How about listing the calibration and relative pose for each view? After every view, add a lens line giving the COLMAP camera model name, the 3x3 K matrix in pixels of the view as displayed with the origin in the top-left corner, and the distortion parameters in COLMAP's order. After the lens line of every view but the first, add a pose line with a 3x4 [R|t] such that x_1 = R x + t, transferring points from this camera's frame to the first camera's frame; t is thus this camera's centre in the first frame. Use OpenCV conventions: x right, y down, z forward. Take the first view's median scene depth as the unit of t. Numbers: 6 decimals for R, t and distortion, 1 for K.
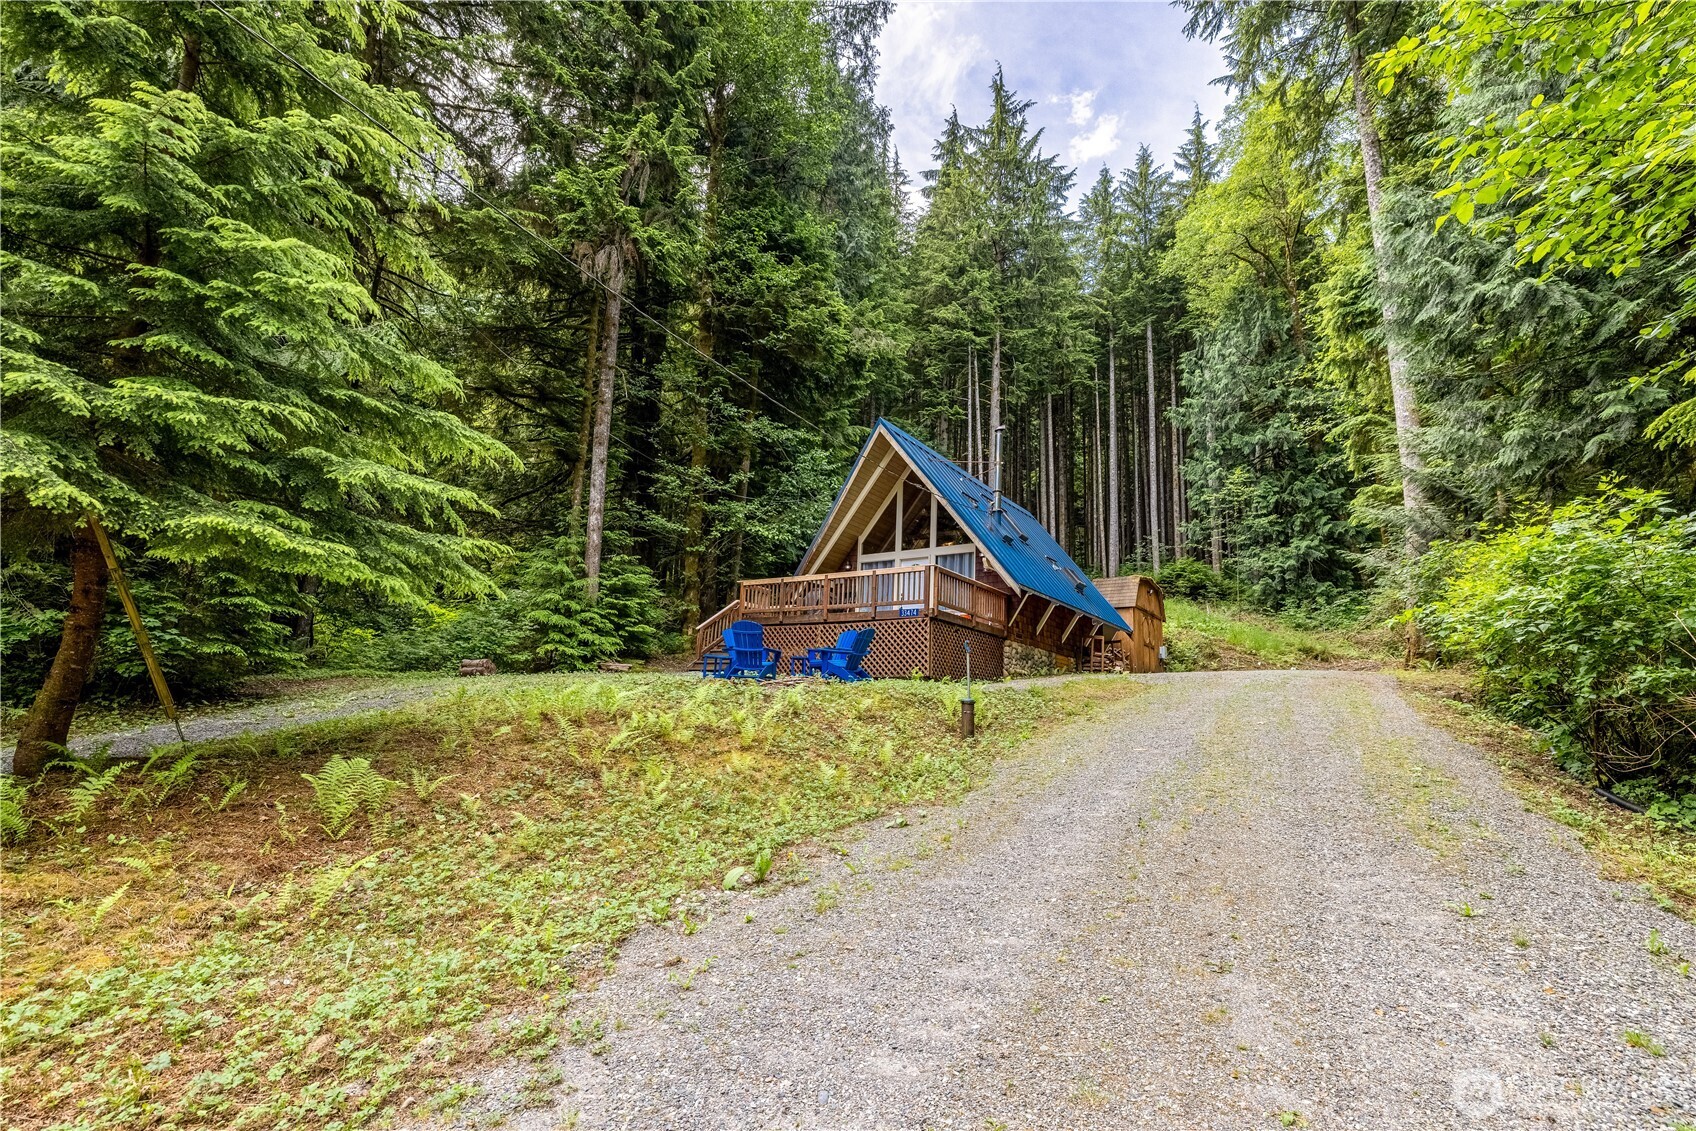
lens RADIAL K [[736.4, 0, 866.4], [0, 736.4, 532.7], [0, 0, 1]] dist [0.002604, 0.000206]
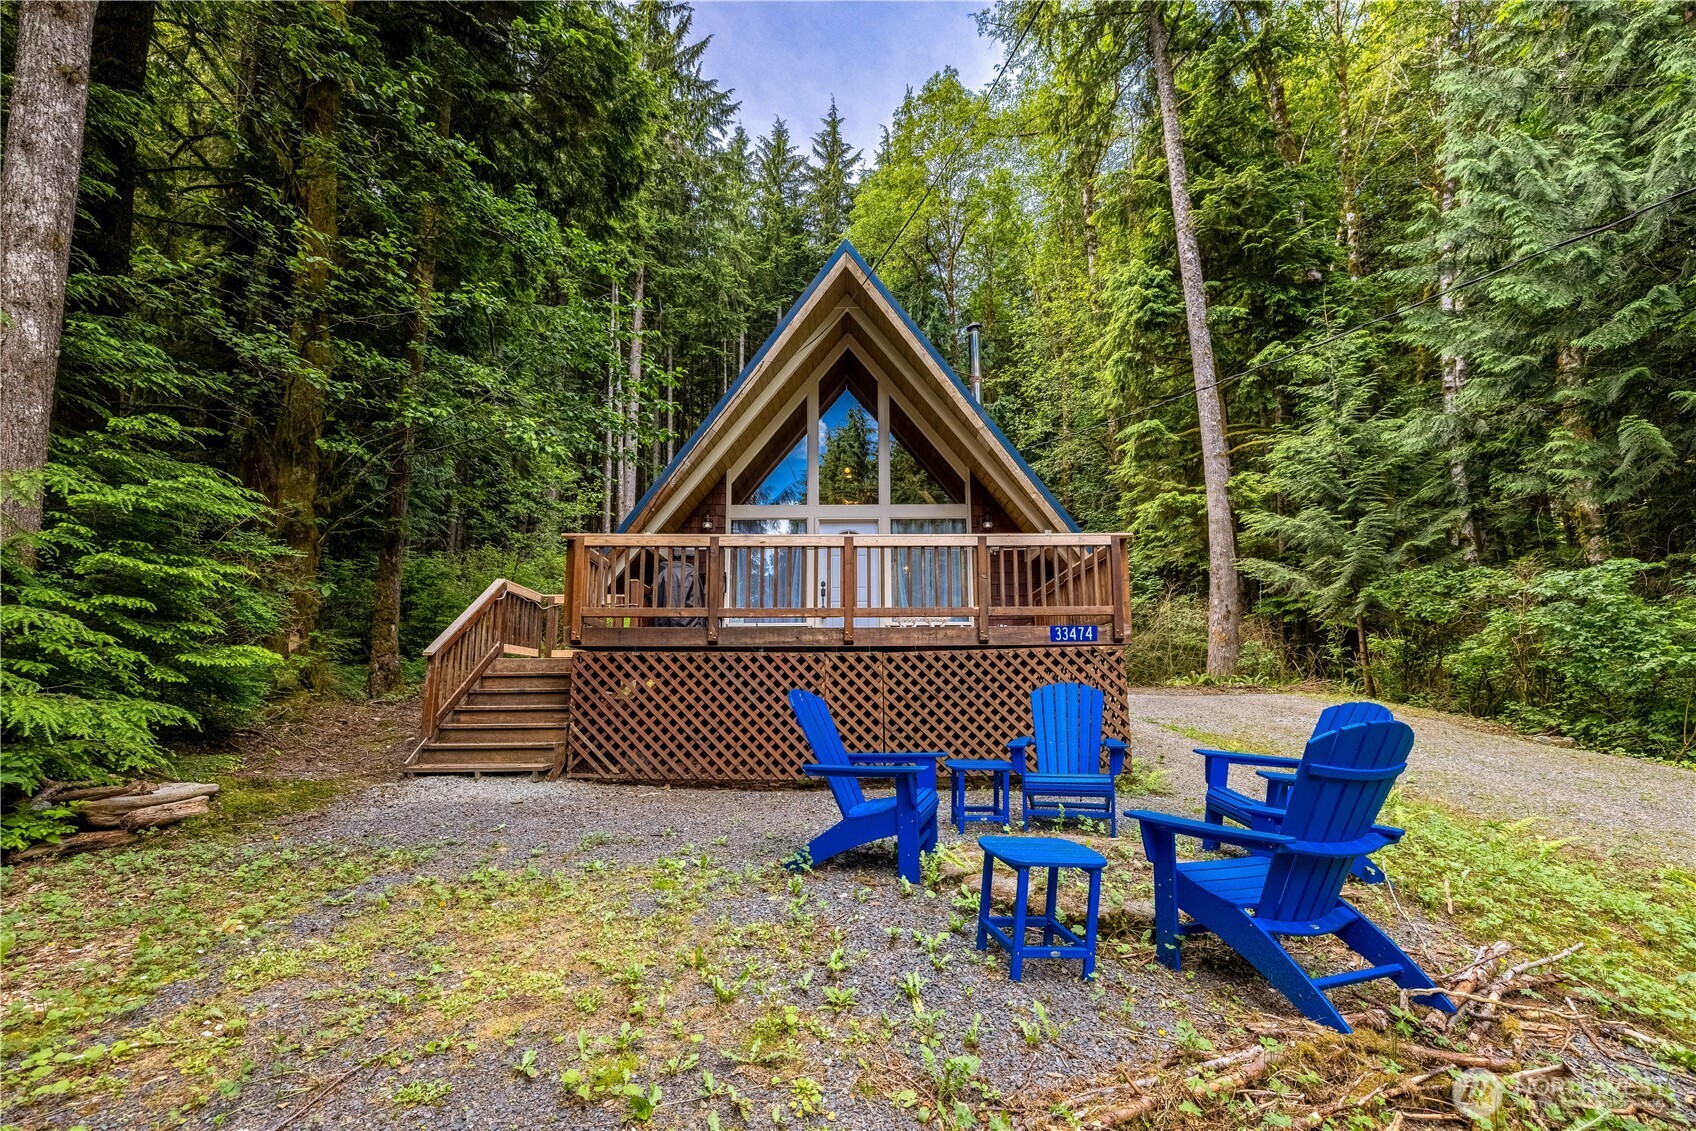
lens RADIAL K [[725.6, 0, 848.0], [0, 725.6, 565.5], [0, 0, 1]] dist [-0.001493, 0.000003]
pose [[0.817248, 0.064520, 0.572662, -0.243653], [-0.103585, 0.993975, 0.035838, 0.048044], [-0.566900, -0.088608, 0.819008, 0.541983]]
